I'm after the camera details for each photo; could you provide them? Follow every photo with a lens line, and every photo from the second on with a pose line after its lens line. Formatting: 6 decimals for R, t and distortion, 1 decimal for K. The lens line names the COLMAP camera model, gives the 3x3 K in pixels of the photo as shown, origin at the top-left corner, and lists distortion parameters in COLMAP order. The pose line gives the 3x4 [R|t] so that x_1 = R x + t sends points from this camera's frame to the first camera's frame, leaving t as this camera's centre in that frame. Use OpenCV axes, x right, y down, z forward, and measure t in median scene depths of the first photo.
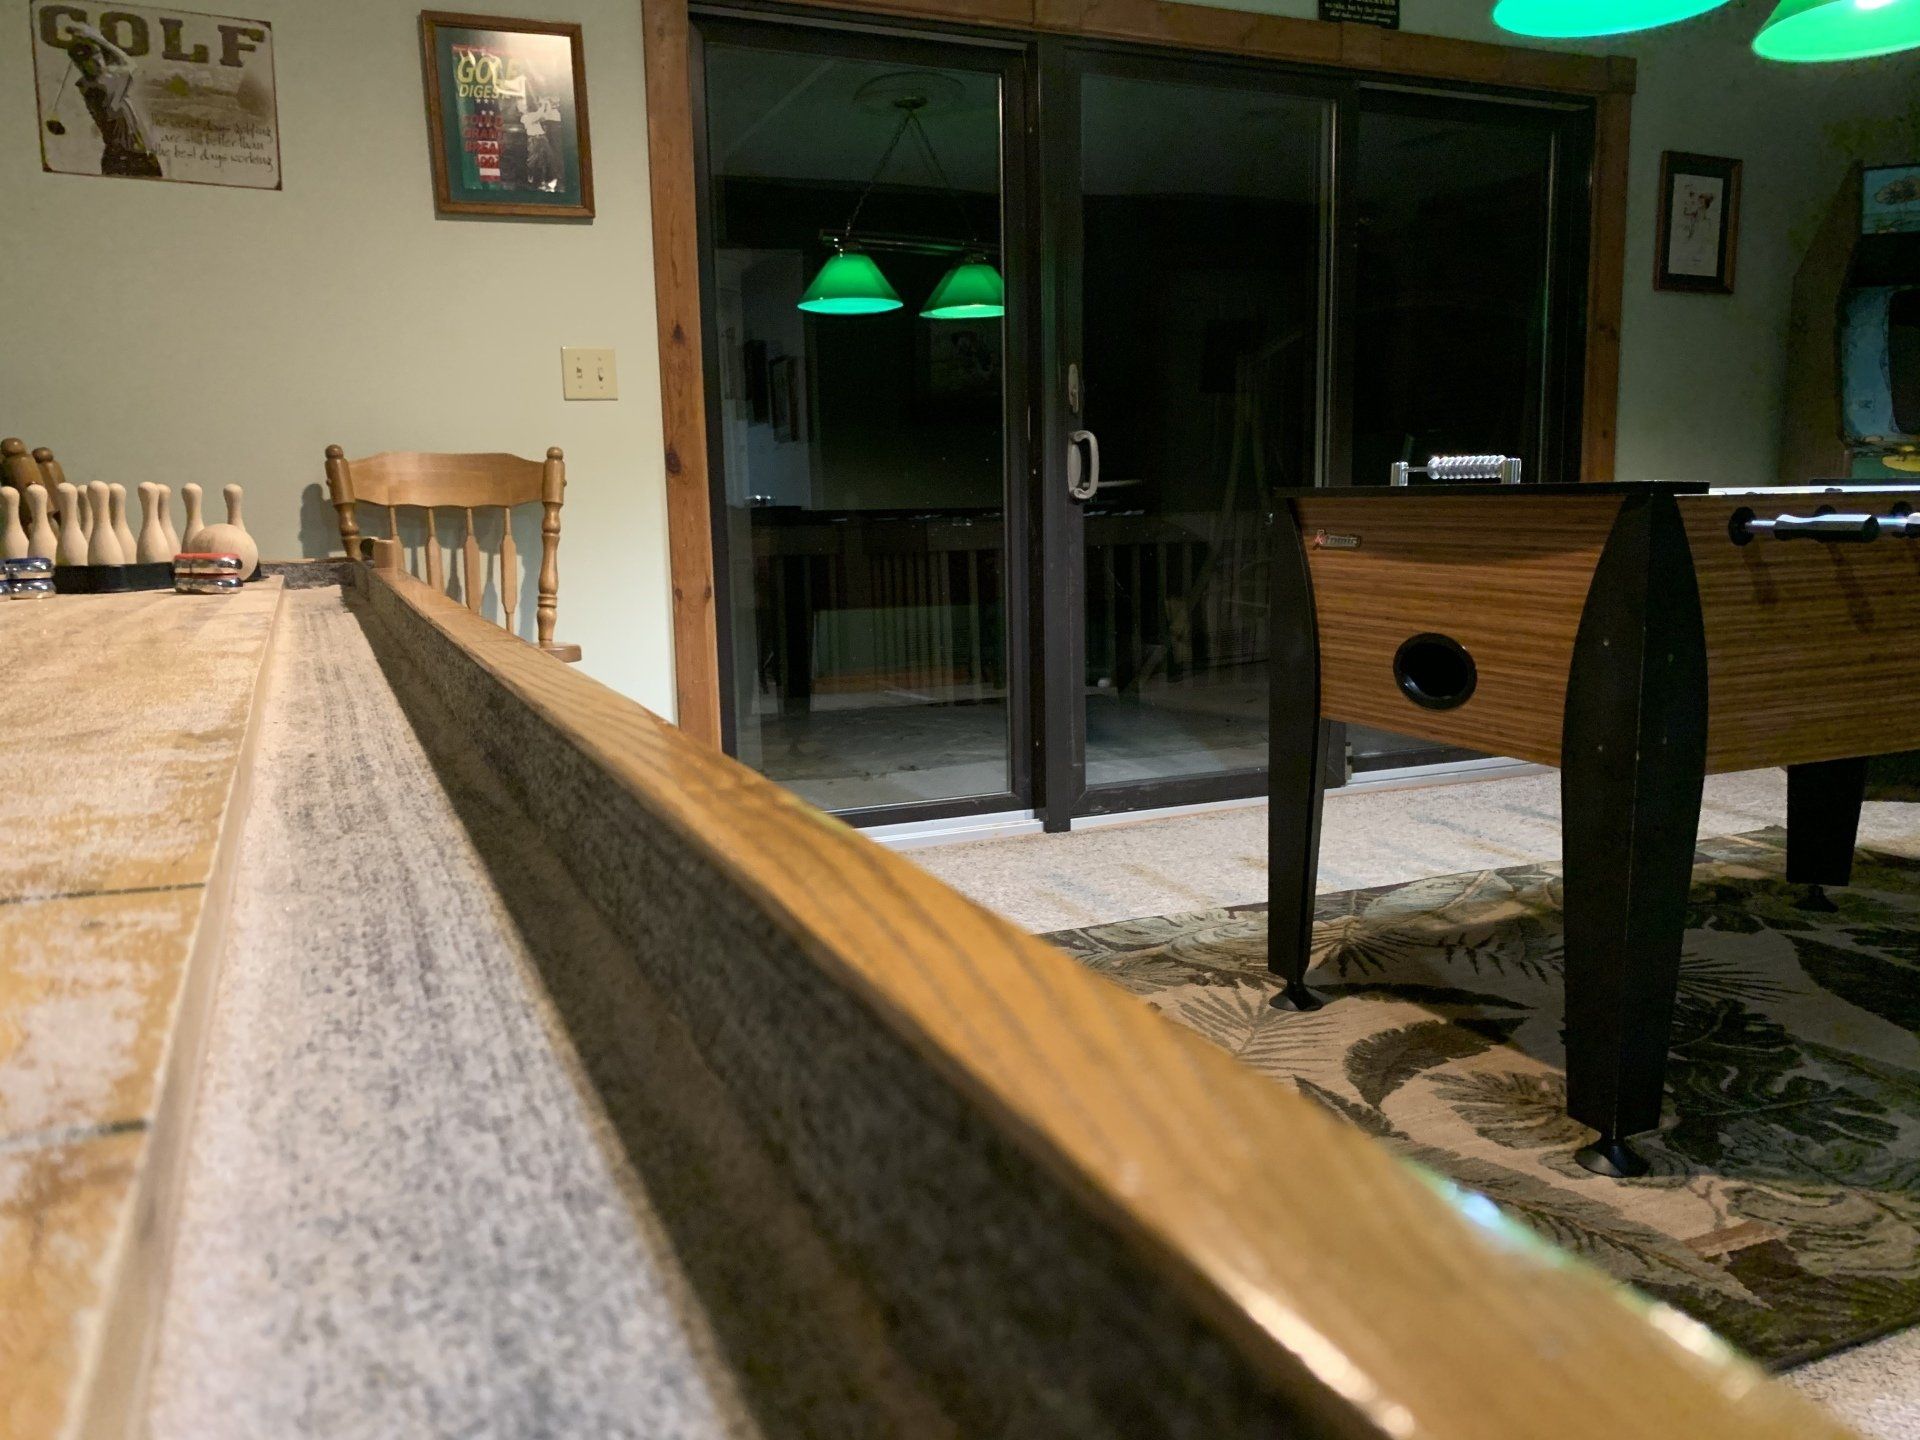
lens RADIAL K [[1468.7, 0, 960.0], [0, 1468.7, 720.0], [0, 0, 1]] dist [0.014545, -0.008752]
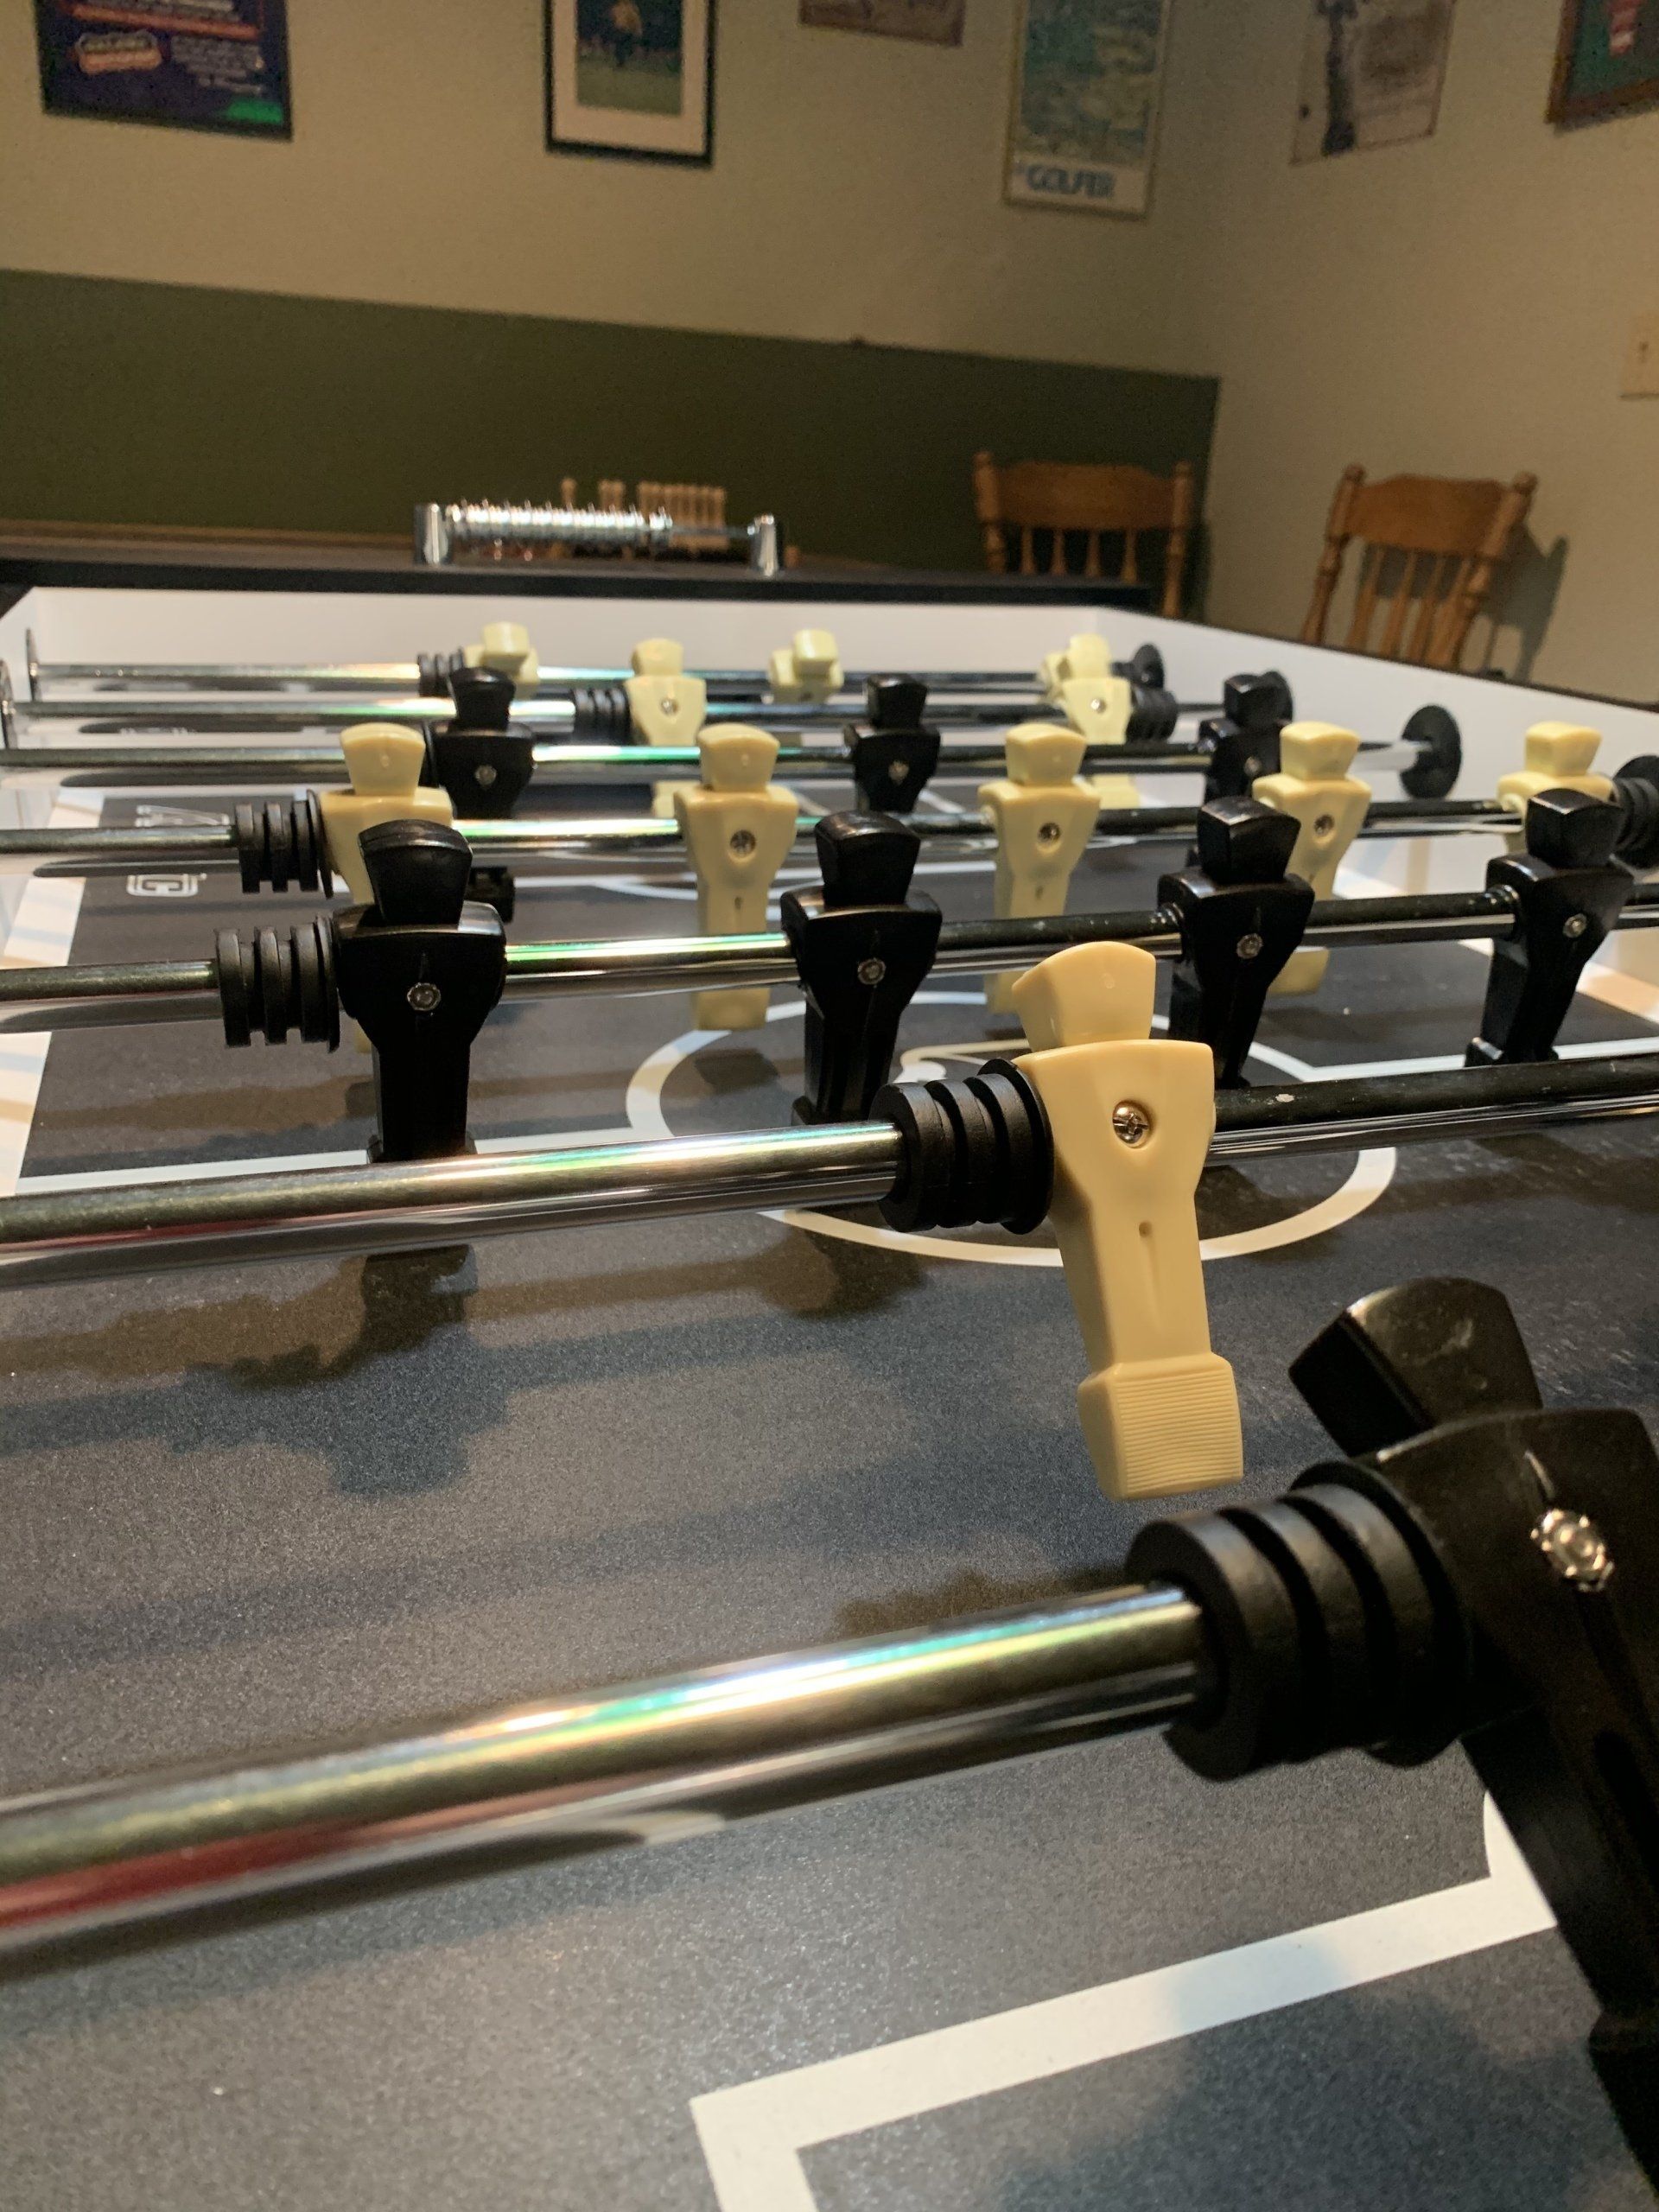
lens RADIAL K [[1682.4, 0, 845.8], [0, 1682.4, 1118.1], [0, 0, 1]] dist [-0.007078, -0.000482]
pose [[-0.075866, 0.370404, -0.925767, 2.084339], [-0.200368, 0.903842, 0.378052, -0.521886], [0.976779, 0.214175, 0.005647, 2.683770]]
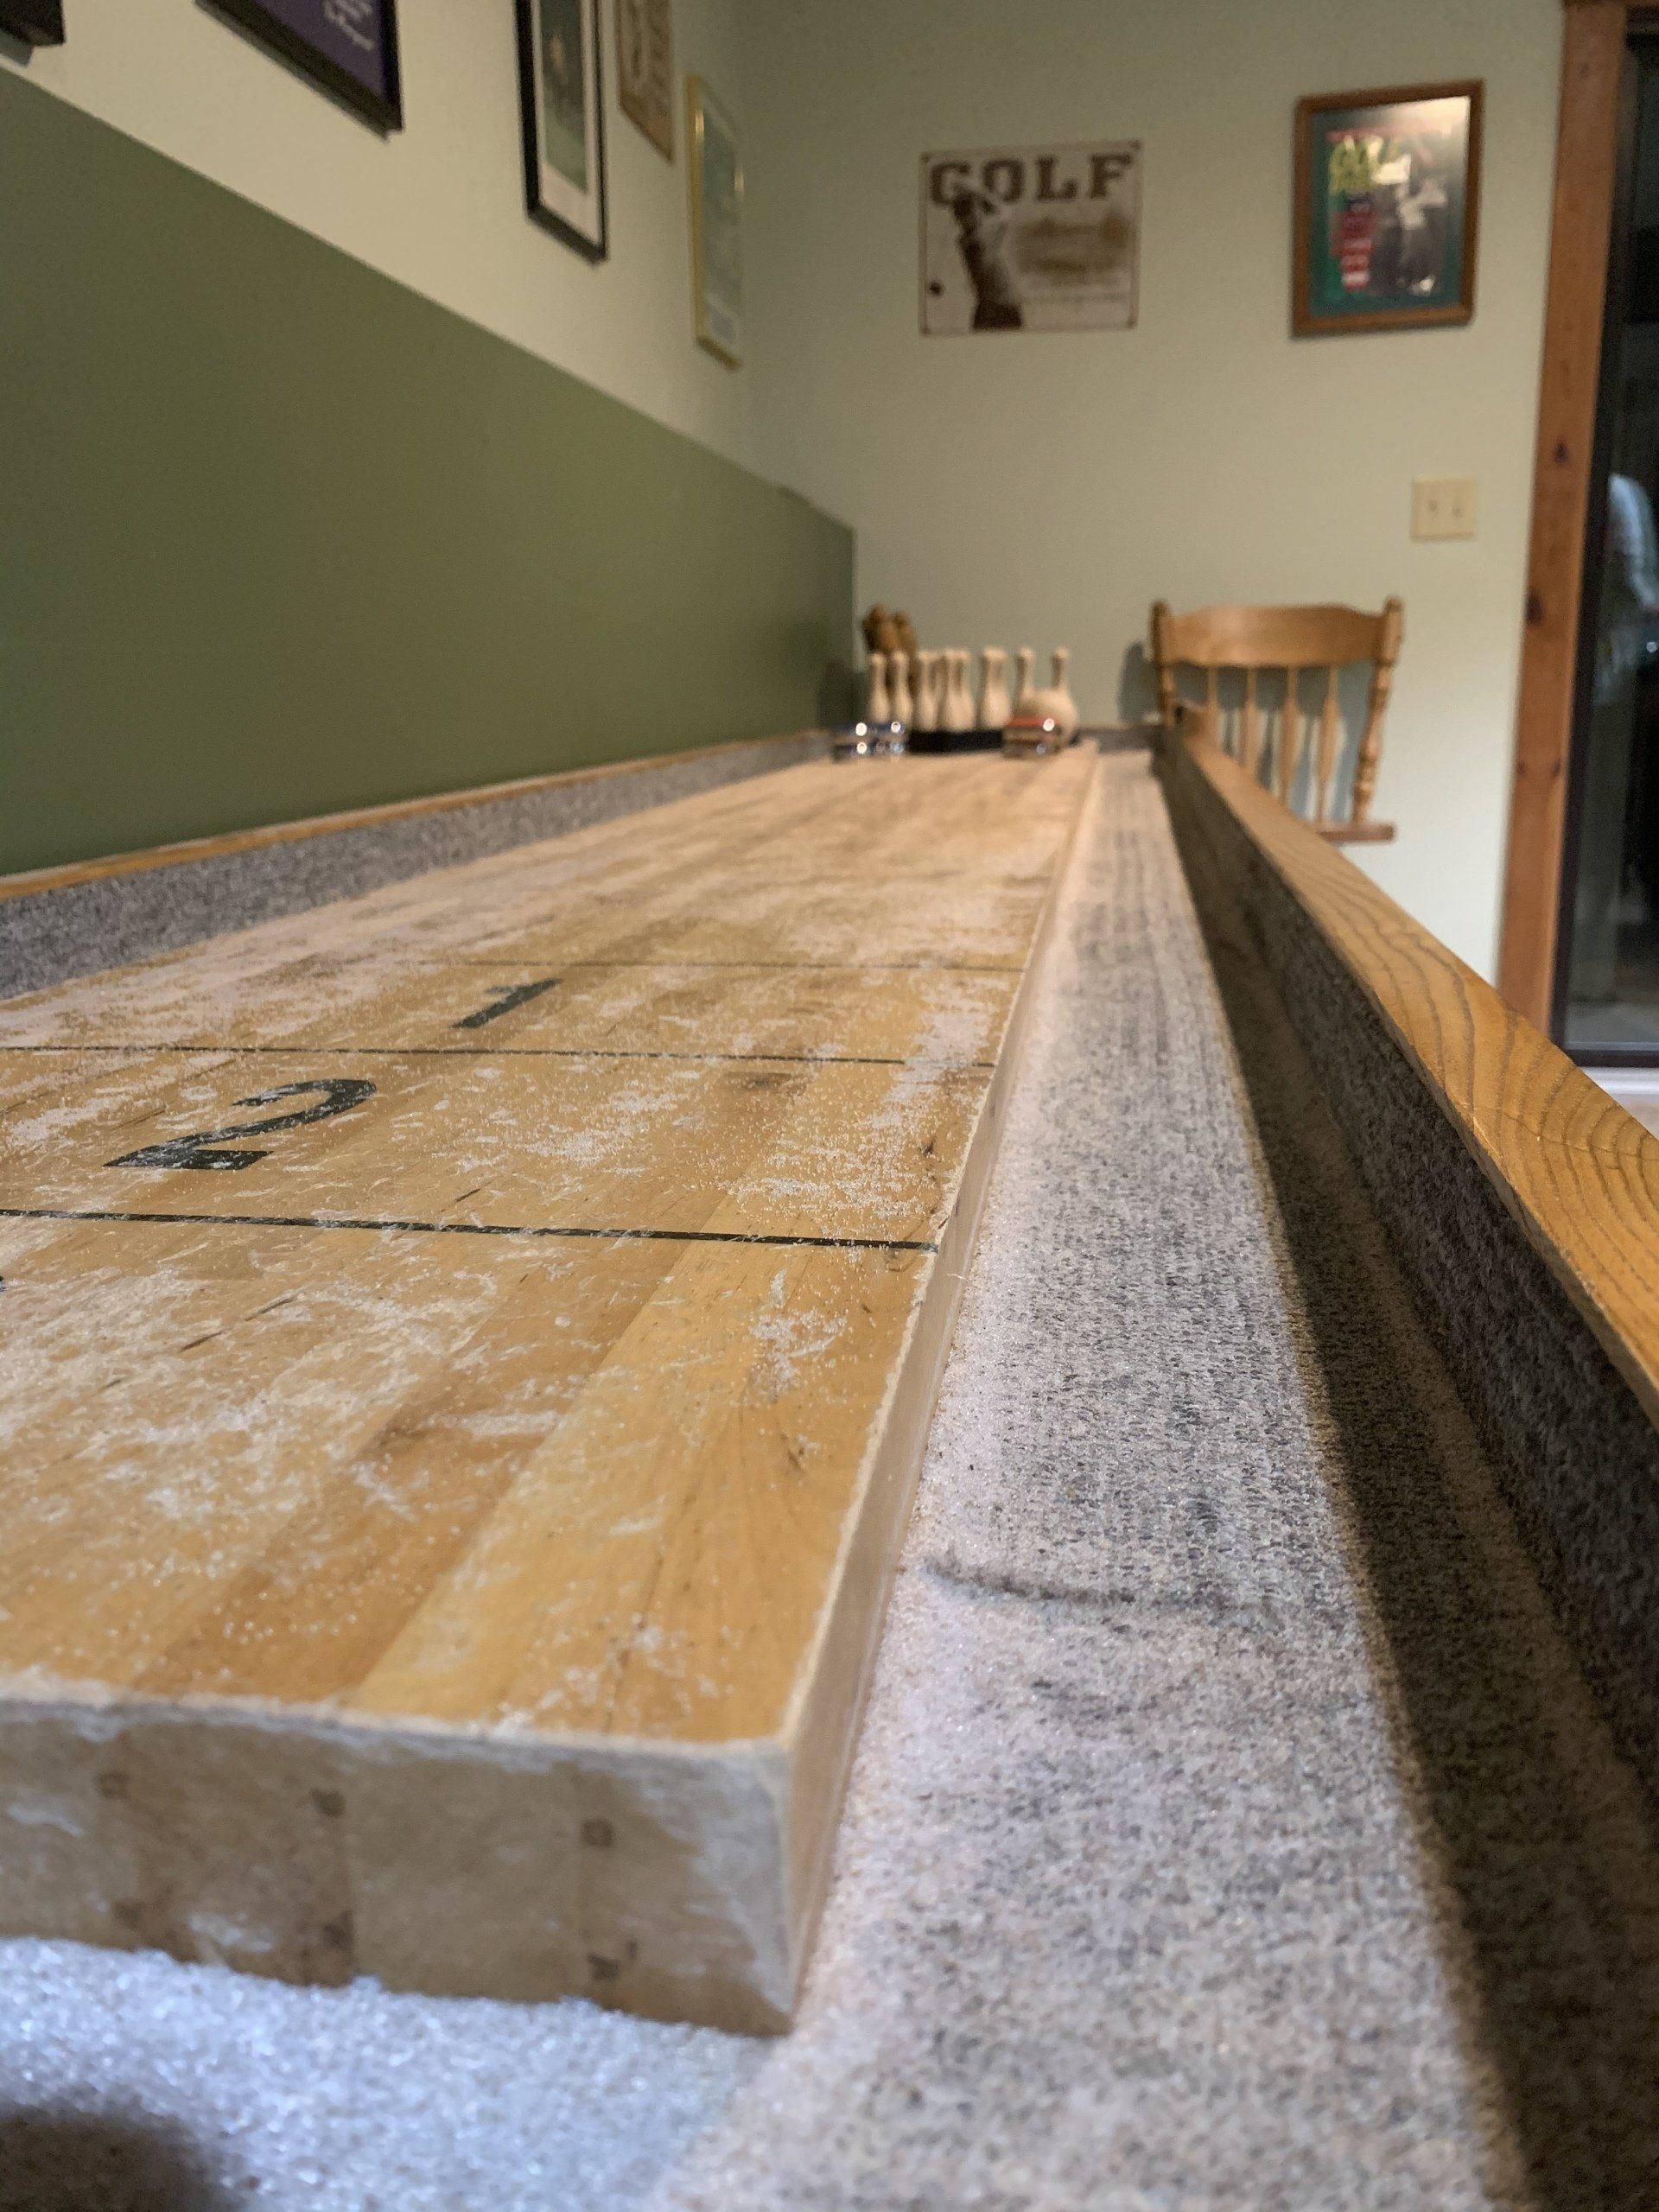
lens RADIAL K [[1692.0, 0, 842.4], [0, 1692.0, 1092.5], [0, 0, 1]] dist [0.014545, -0.008752]
pose [[0.838649, 0.129379, -0.529083, 0.083407], [-0.072525, 0.989255, 0.126947, 0.011024], [0.539822, -0.068093, 0.839021, -0.177735]]
